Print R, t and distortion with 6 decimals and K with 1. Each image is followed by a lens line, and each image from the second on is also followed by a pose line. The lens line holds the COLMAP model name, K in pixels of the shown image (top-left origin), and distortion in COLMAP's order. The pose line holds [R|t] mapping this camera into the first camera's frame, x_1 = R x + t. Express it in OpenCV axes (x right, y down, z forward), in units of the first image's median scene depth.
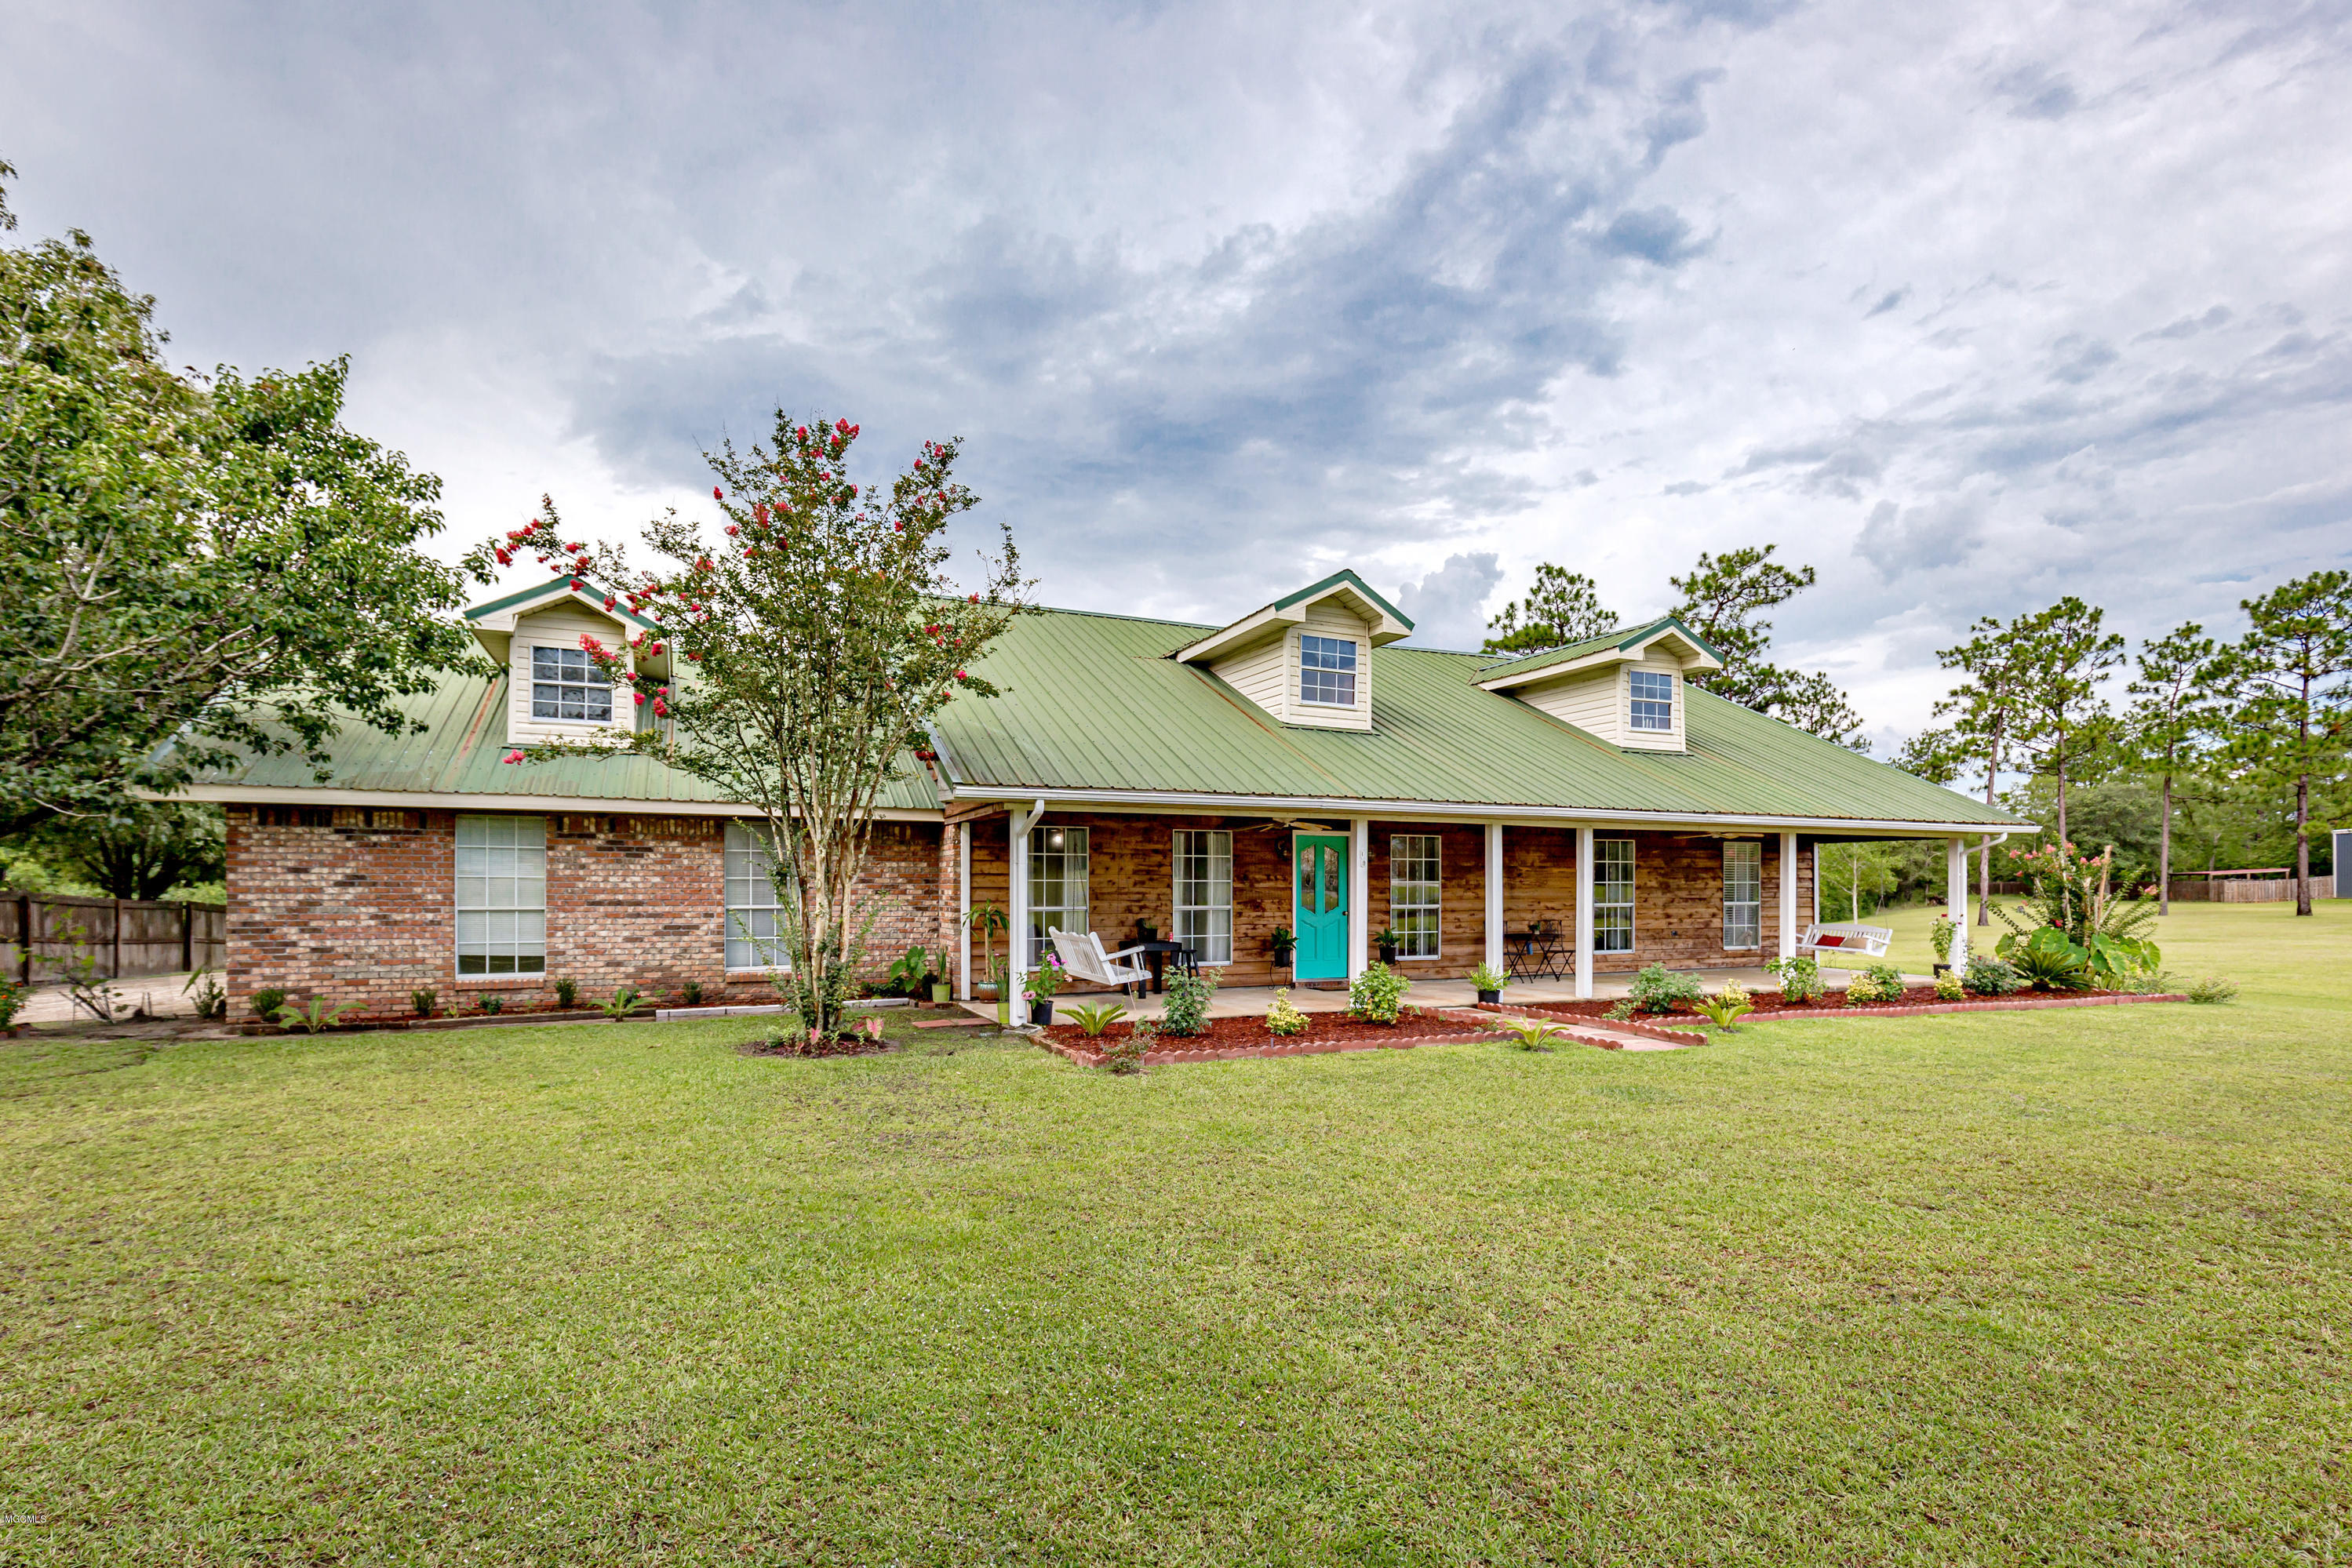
lens RADIAL K [[1079.4, 0, 1143.6], [0, 1079.4, 880.7], [0, 0, 1]] dist [0.010261, -0.002750]
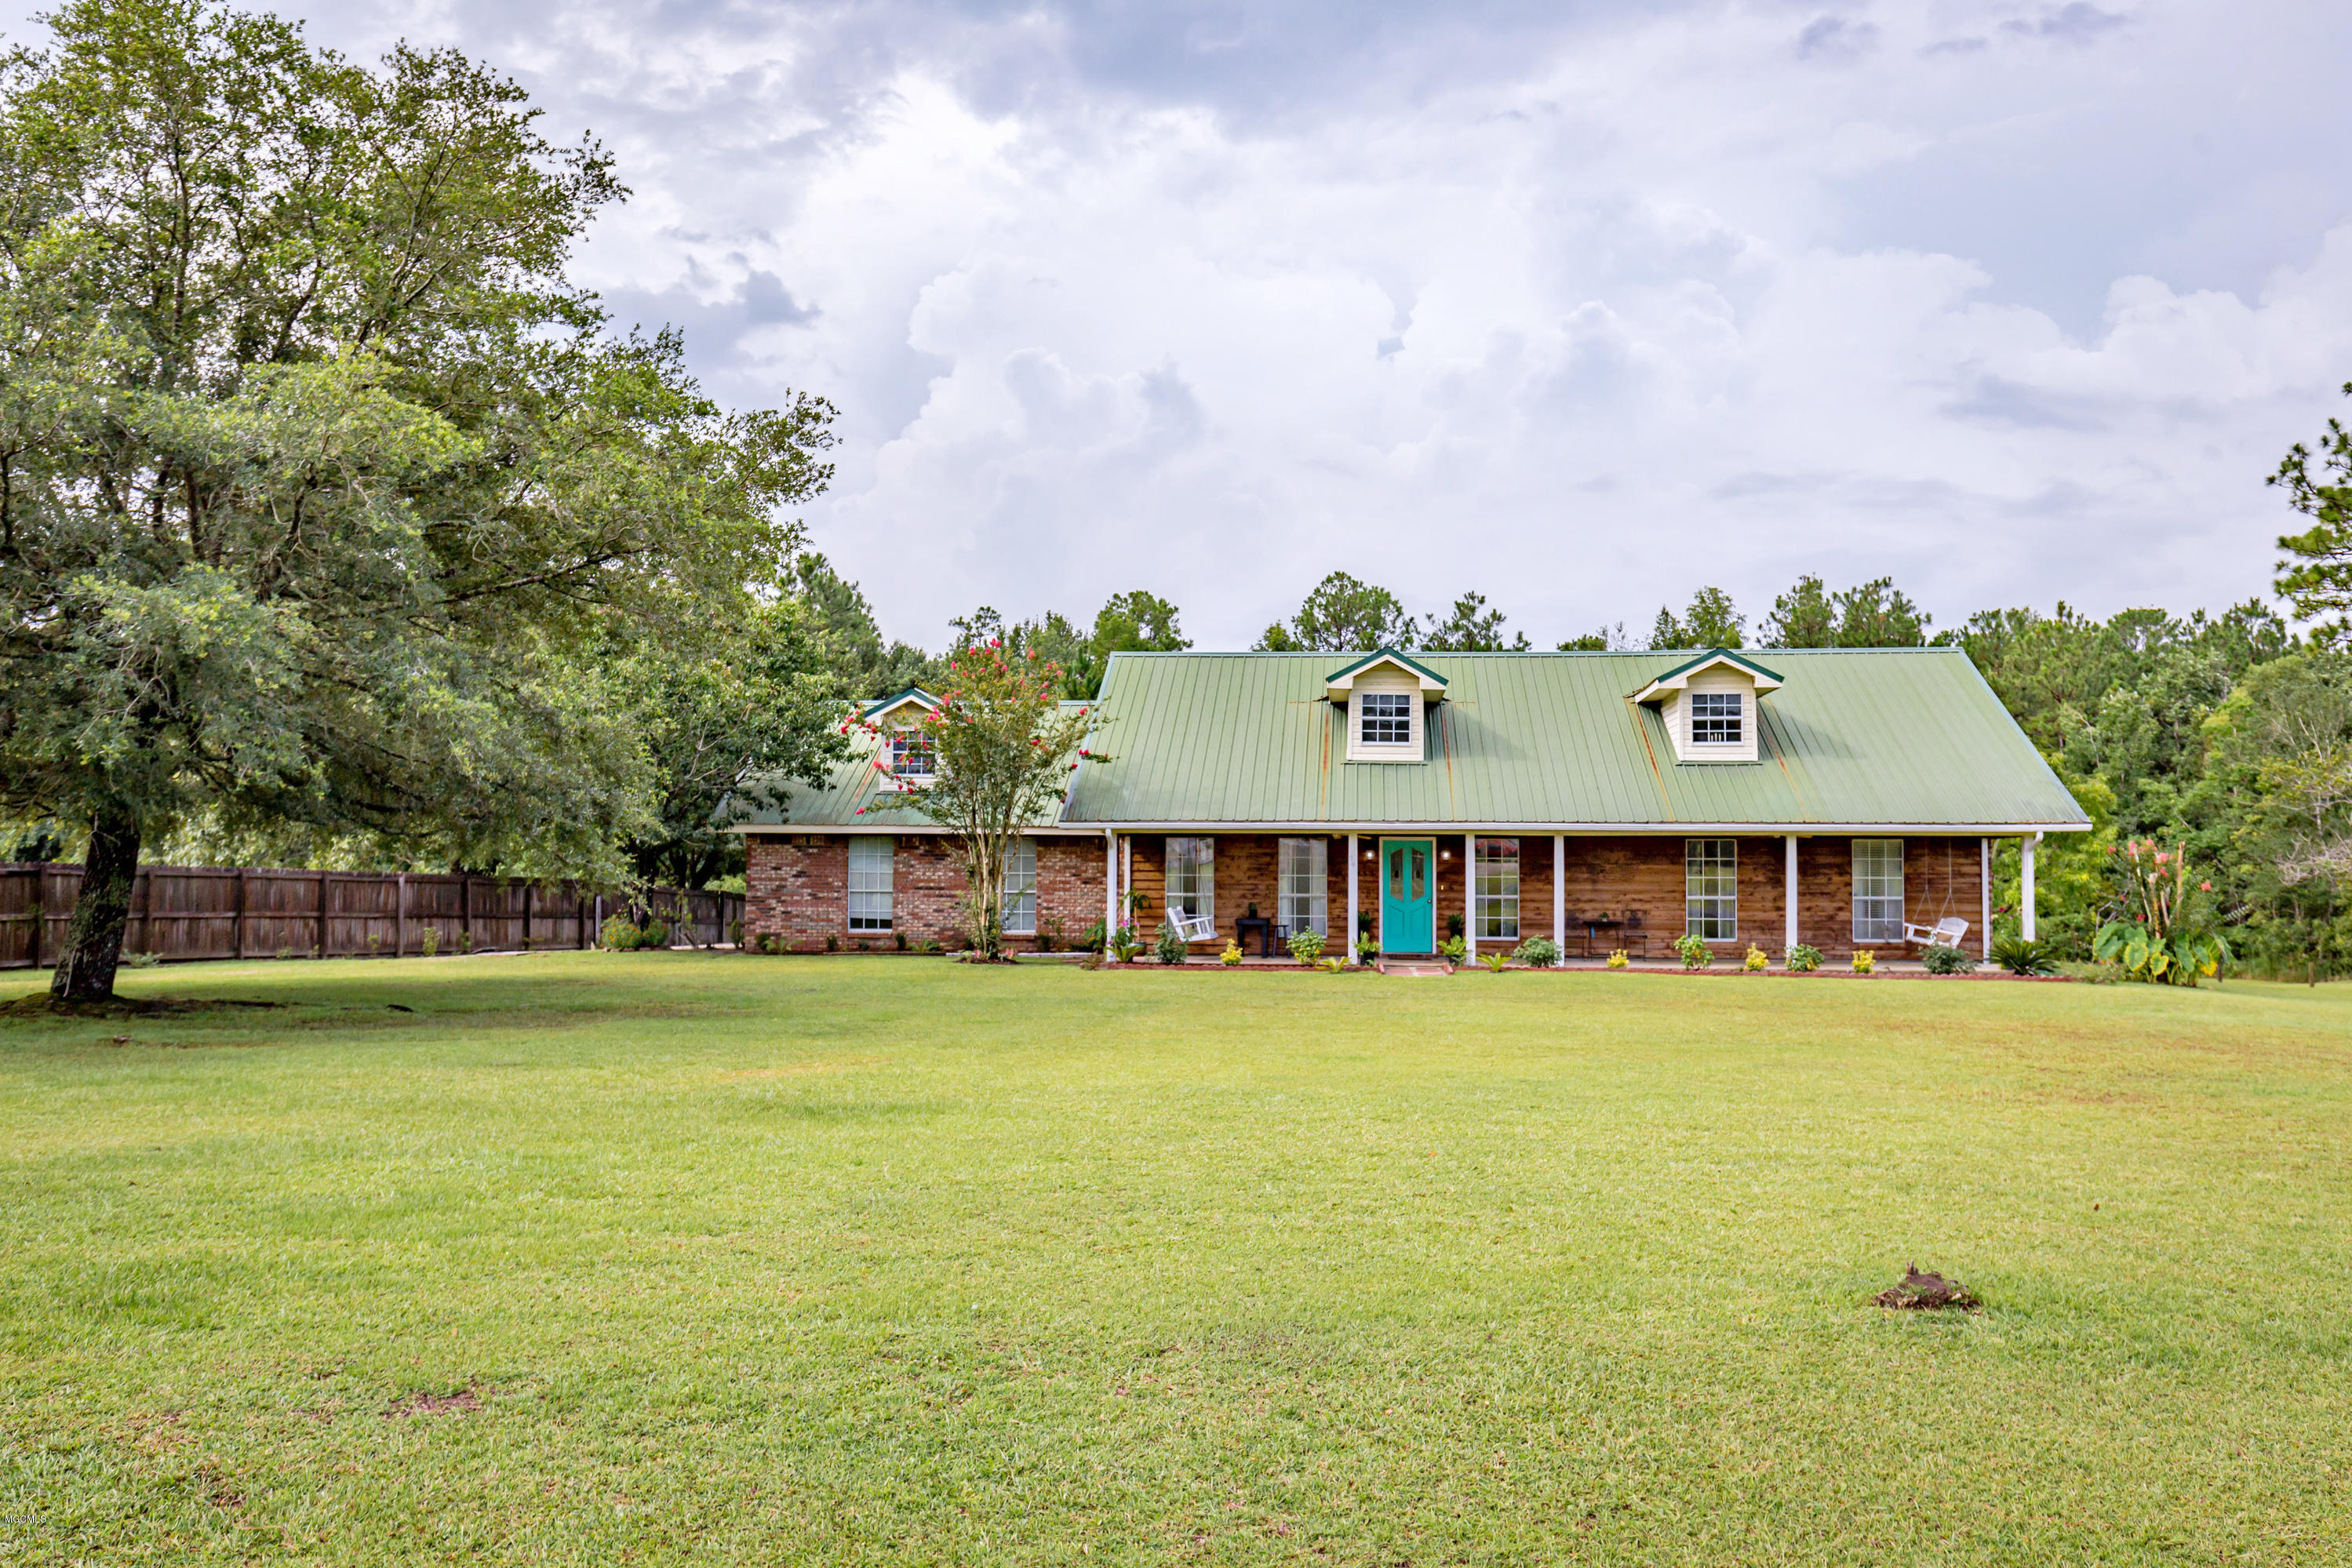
lens RADIAL K [[2094.9, 0, 1172.4], [0, 2094.9, 790.4], [0, 0, 1]] dist [-0.000599, 0.034704]
pose [[0.878870, -0.019305, -0.476671, 1.190830], [-0.002673, 0.998966, -0.045385, 0.013715], [0.477055, 0.041161, 0.877909, -1.425383]]
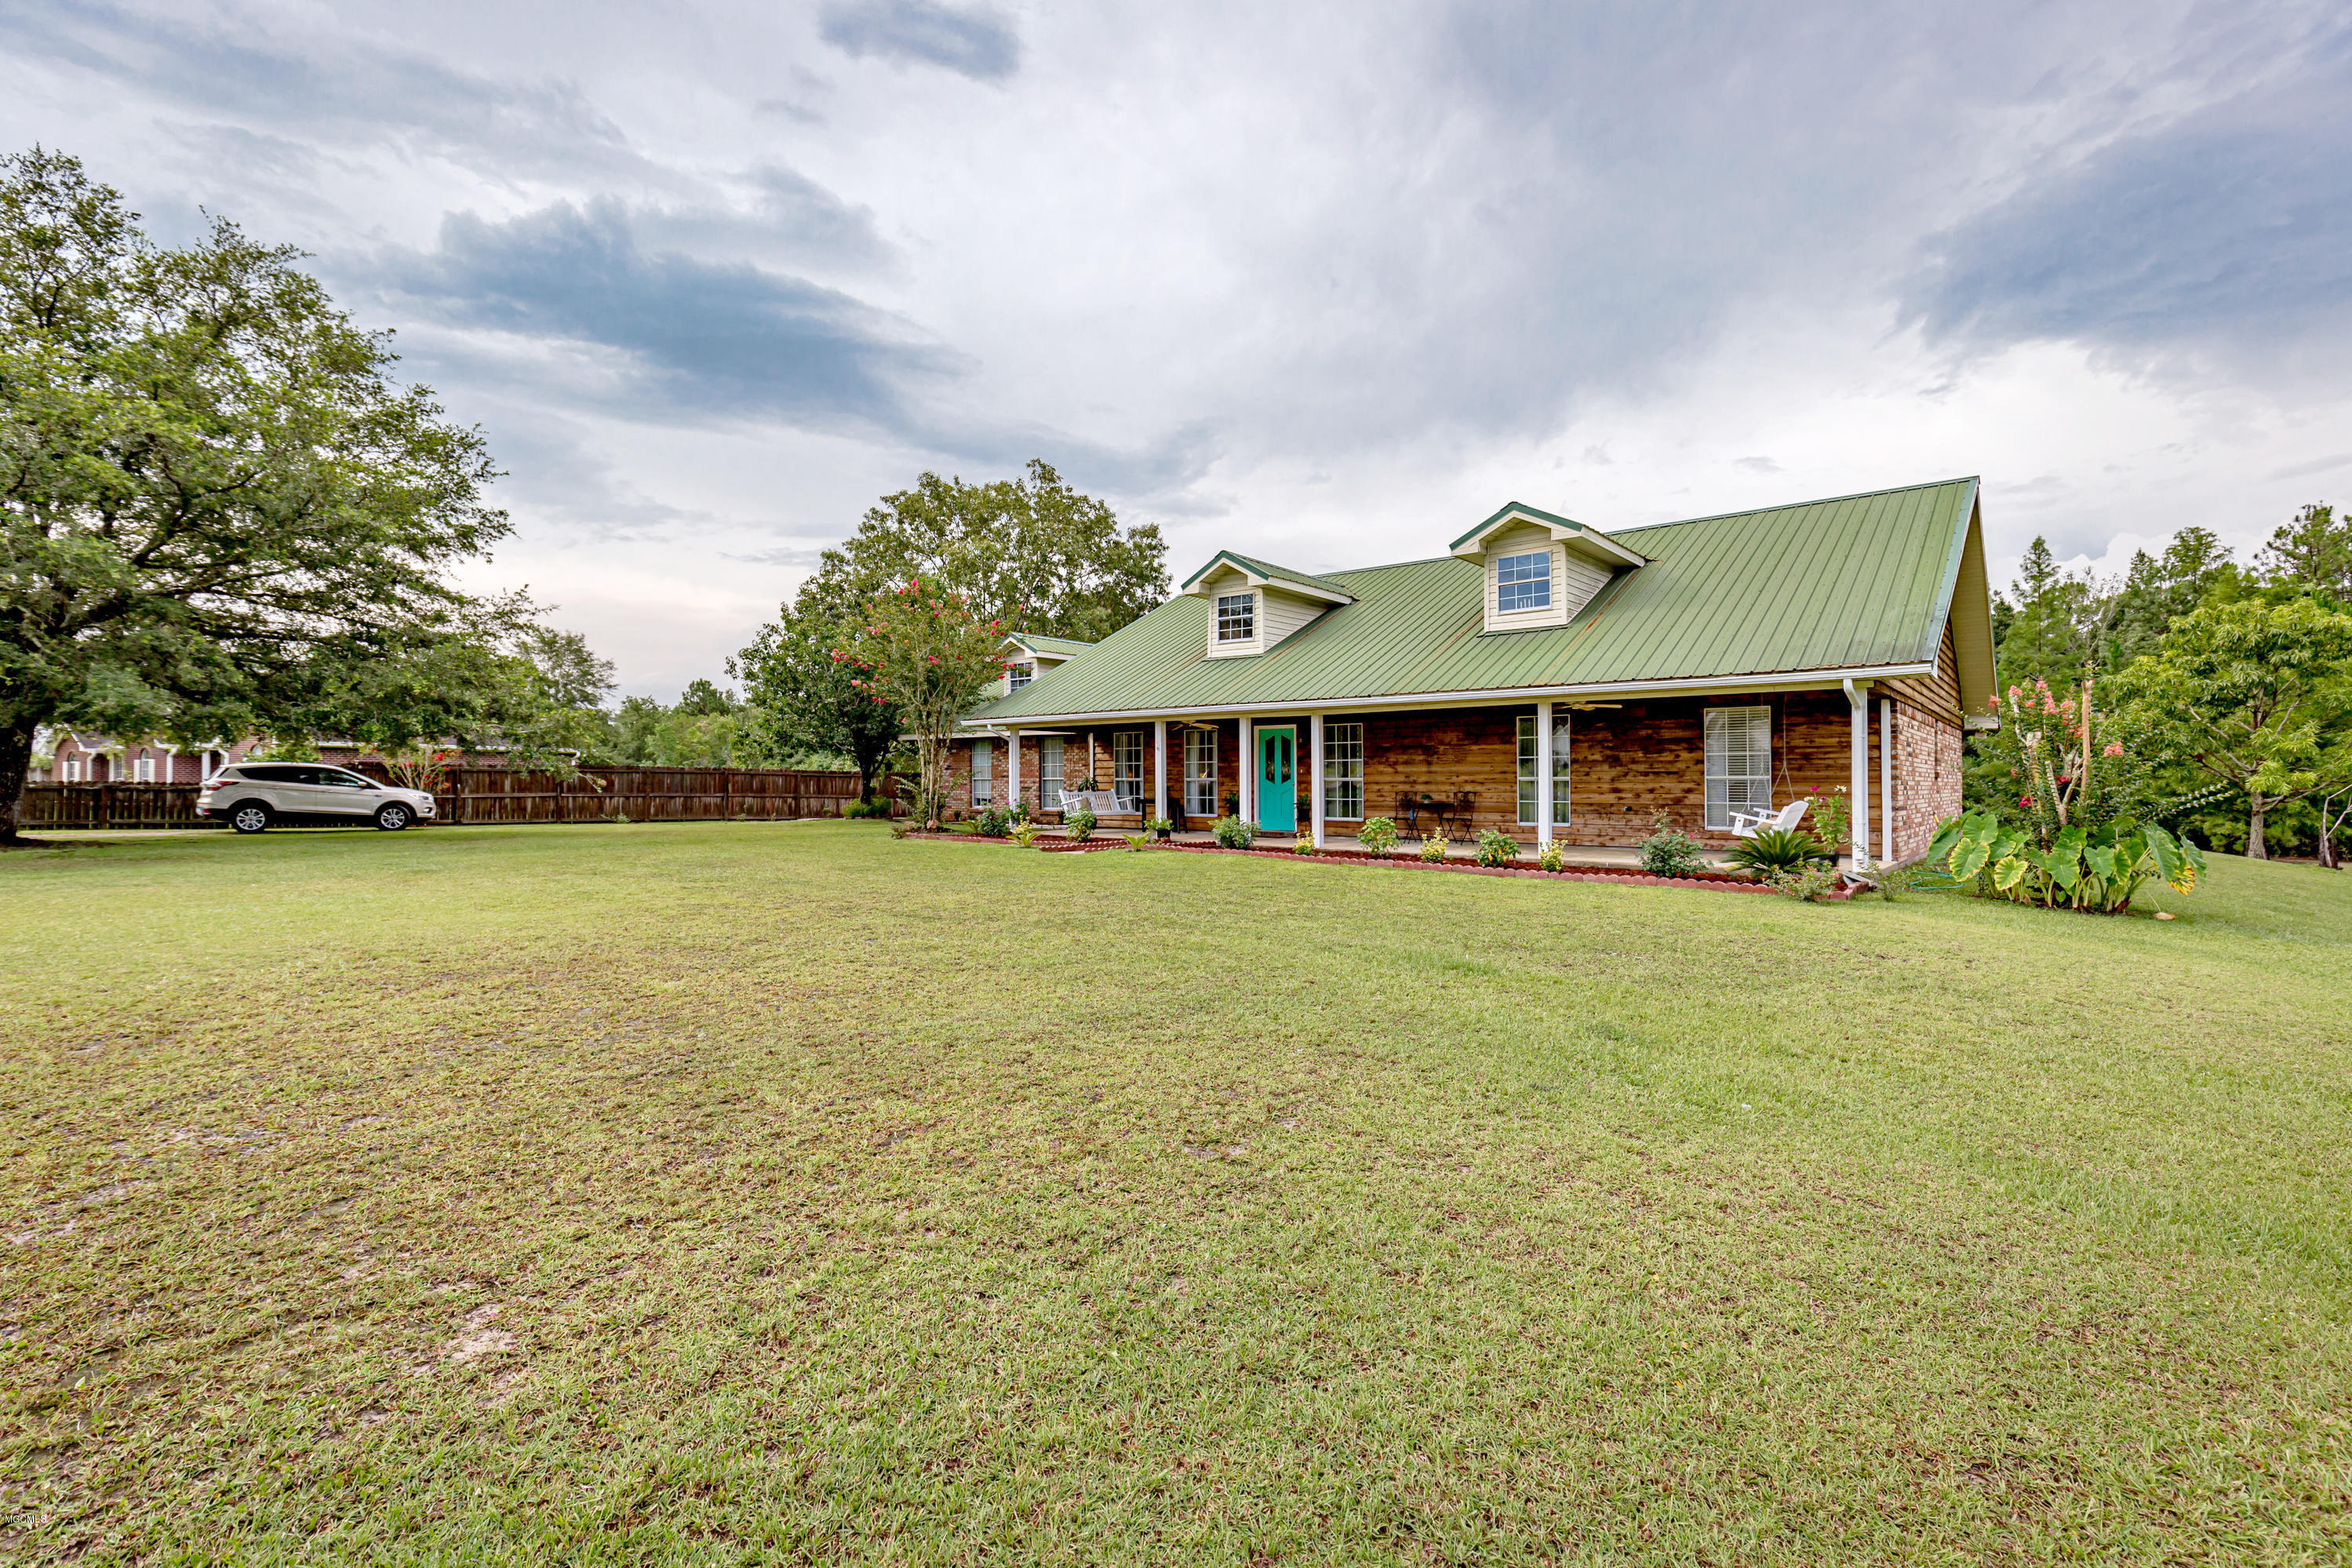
lens RADIAL K [[1079.4, 0, 1182.7], [0, 1079.4, 746.0], [0, 0, 1]] dist [0.010261, -0.002750]
pose [[0.450330, -0.034769, -0.892185, 1.457386], [-0.003161, 0.999173, -0.040534, 0.041184], [0.892857, 0.021074, 0.449847, 0.278816]]
